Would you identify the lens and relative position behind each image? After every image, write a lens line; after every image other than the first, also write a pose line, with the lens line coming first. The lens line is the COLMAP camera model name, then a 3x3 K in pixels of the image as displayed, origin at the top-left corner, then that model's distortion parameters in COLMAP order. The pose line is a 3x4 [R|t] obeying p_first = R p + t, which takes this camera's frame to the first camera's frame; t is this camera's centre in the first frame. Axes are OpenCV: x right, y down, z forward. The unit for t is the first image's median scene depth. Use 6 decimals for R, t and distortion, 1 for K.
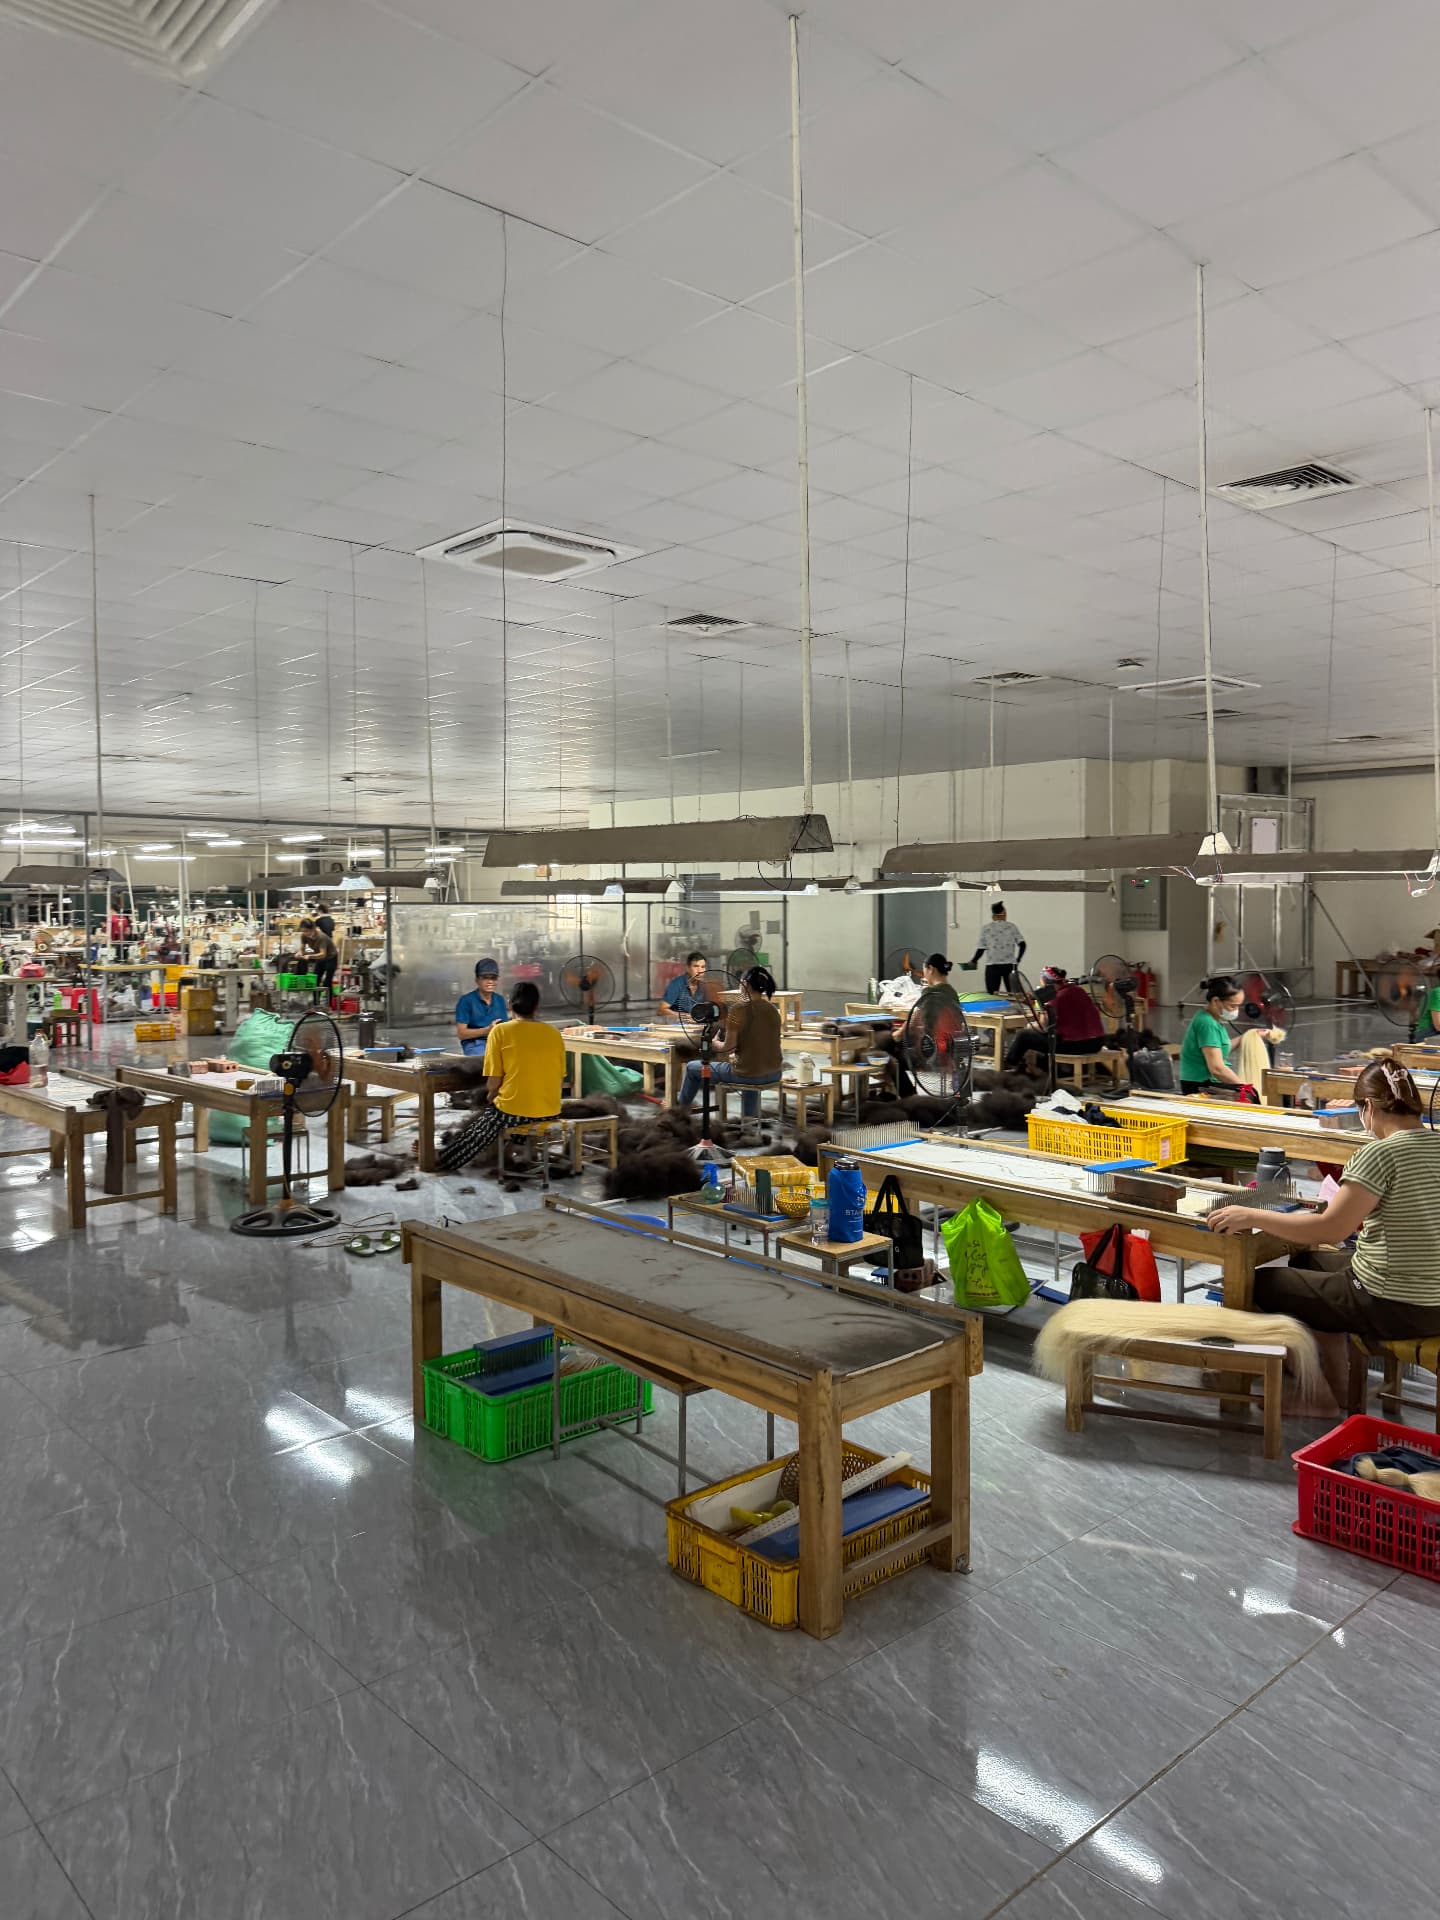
lens RADIAL K [[1381.6, 0, 720.9], [0, 1381.6, 956.5], [0, 0, 1]] dist [0.055408, -0.007154]
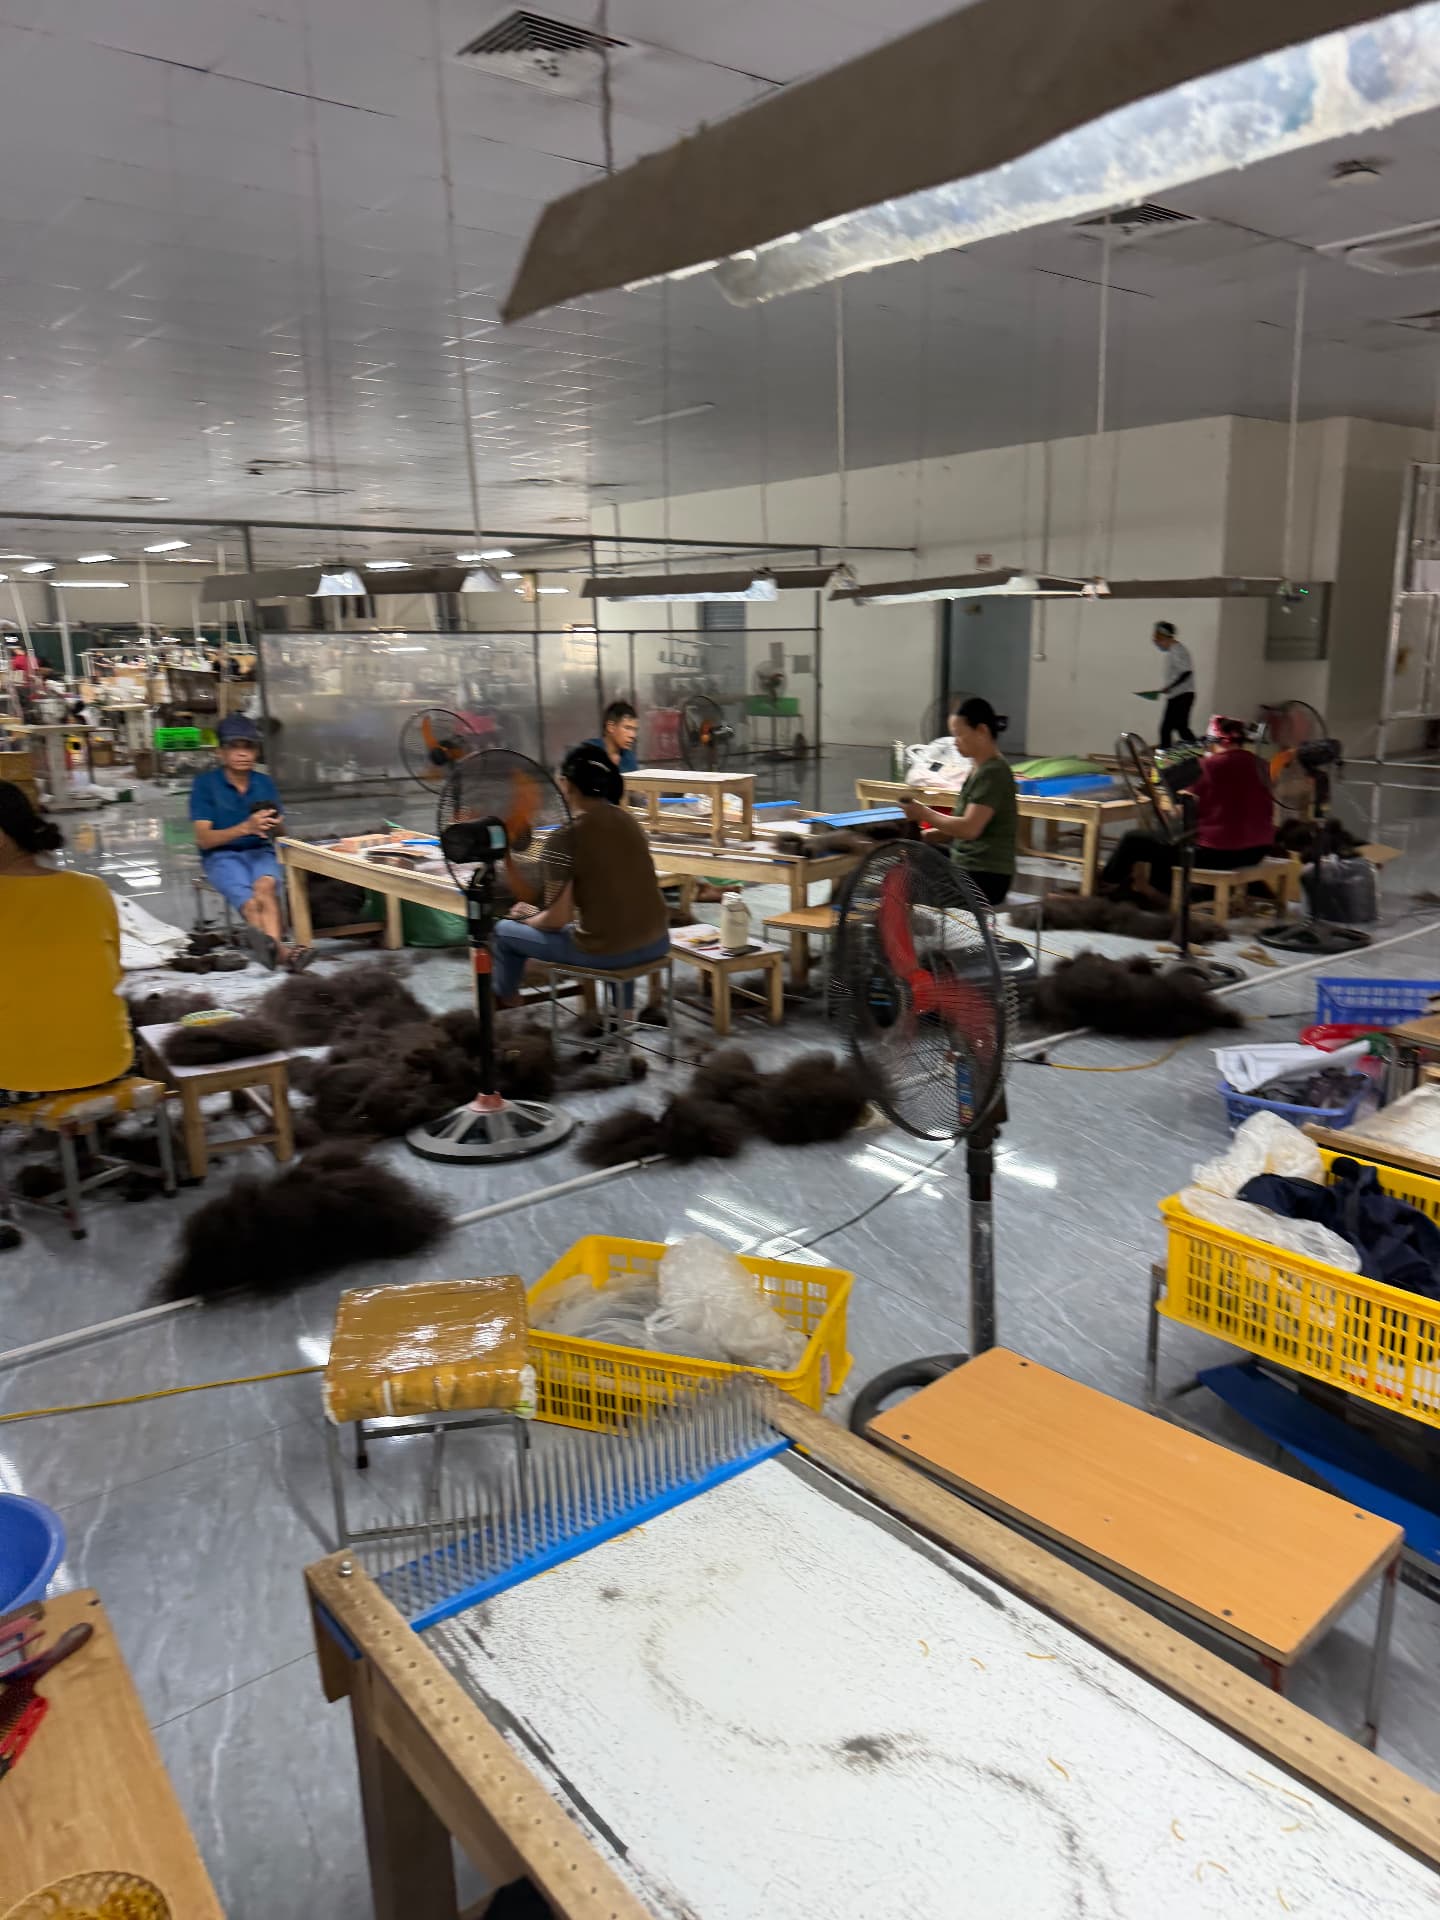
lens RADIAL K [[1381.6, 0, 721.7], [0, 1381.6, 956.4], [0, 0, 1]] dist [0.055408, -0.007154]
pose [[0.998119, 0.003649, -0.061203, 0.067180], [0.007656, 0.982996, 0.183465, -0.004653], [0.060831, -0.183589, 0.981119, 0.340073]]
